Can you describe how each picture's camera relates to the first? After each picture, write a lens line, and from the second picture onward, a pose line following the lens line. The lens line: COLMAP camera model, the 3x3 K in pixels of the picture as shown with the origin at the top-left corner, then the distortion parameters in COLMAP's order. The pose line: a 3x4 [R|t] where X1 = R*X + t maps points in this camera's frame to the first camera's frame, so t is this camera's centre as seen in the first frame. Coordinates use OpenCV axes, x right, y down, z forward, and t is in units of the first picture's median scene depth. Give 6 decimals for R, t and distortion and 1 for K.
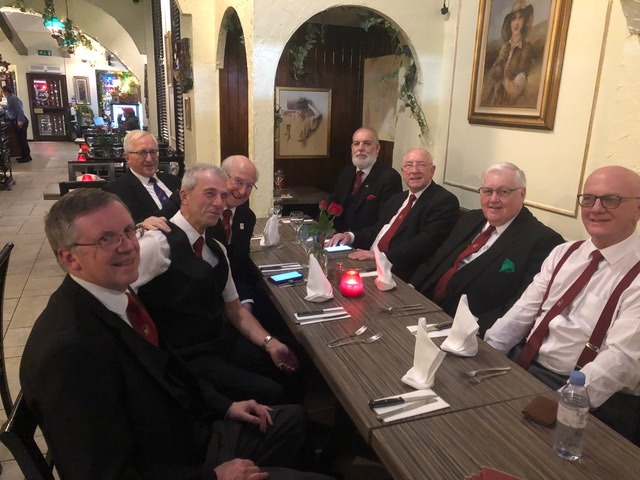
lens RADIAL K [[518.0, 0, 324.1], [0, 518.0, 240.7], [0, 0, 1]] dist [0.008424, -0.012682]
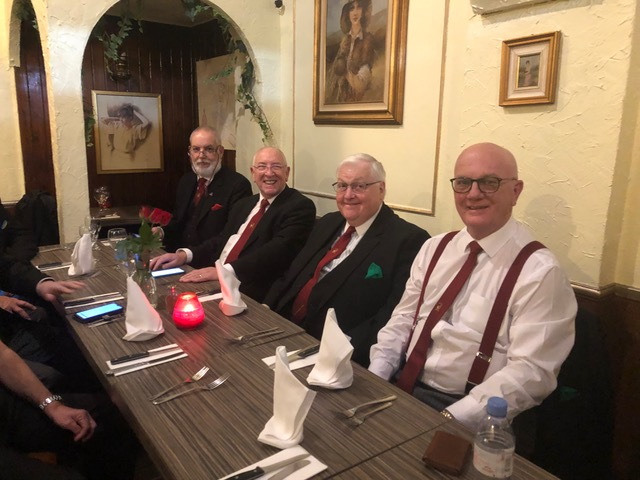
lens RADIAL K [[518.0, 0, 324.1], [0, 518.0, 240.7], [0, 0, 1]] dist [0.008424, -0.012682]
pose [[0.958081, -0.070576, 0.277669, 0.037575], [0.083115, 0.995972, -0.033634, 0.019383], [-0.274177, 0.055302, 0.960088, 0.181854]]
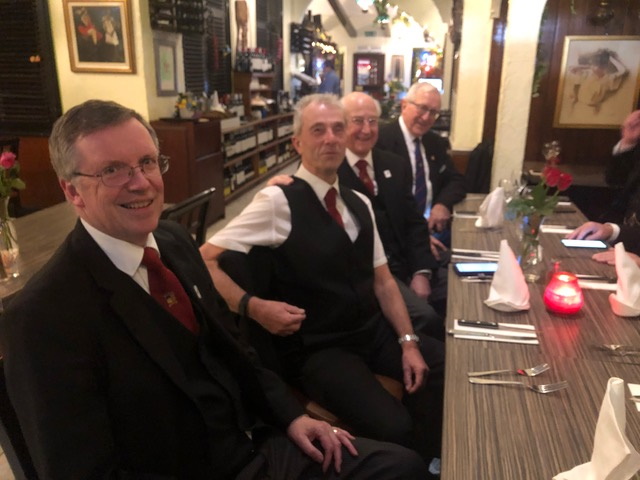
lens RADIAL K [[518.0, 0, 324.1], [0, 518.0, 240.7], [0, 0, 1]] dist [0.008424, -0.012682]
pose [[0.833700, 0.138273, -0.534626, 0.133768], [-0.119054, 0.990382, 0.070494, 0.004241], [0.539231, 0.004878, 0.842144, 0.259737]]
